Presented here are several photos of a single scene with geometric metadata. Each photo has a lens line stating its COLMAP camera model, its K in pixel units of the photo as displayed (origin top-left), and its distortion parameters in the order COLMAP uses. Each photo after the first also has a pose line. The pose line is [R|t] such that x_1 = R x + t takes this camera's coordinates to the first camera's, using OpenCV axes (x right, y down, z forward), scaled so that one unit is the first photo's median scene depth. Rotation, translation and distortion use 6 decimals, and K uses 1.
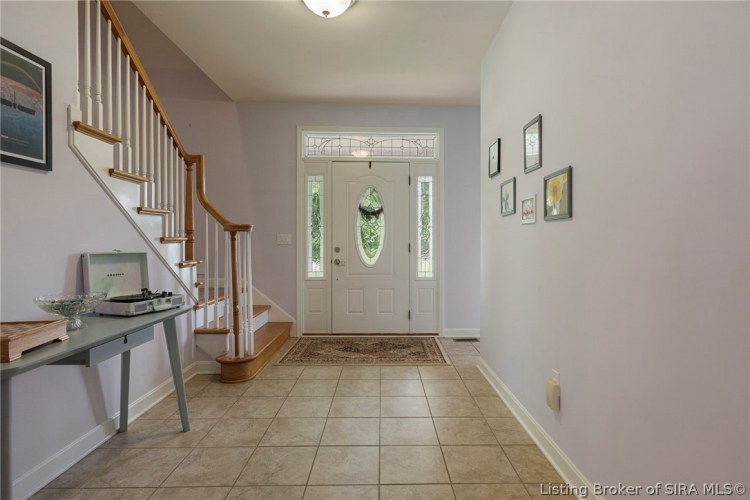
lens RADIAL K [[367.5, 0, 376.7], [0, 367.5, 249.2], [0, 0, 1]] dist [0.000105, 0.000003]
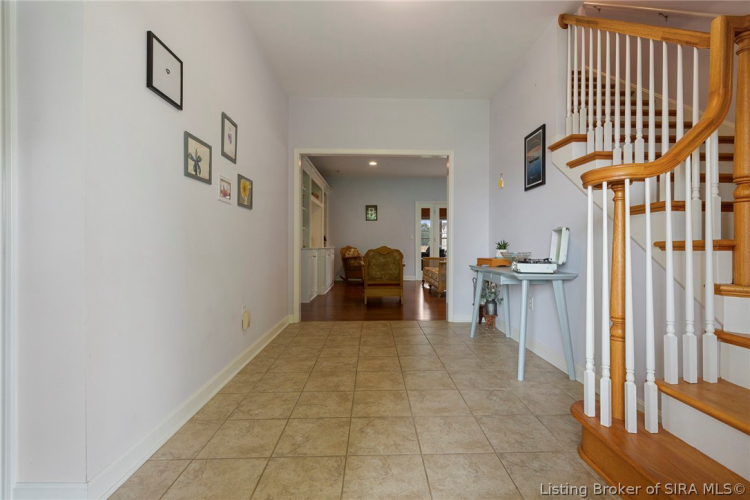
lens RADIAL K [[335.9, 0, 376.6], [0, 335.9, 244.4], [0, 0, 1]] dist [0.005900, -0.000449]
pose [[-0.999667, -0.004234, -0.025442, -0.026329], [-0.004540, 0.999918, 0.011995, 0.043817], [0.025389, 0.012107, -0.999604, 1.849757]]
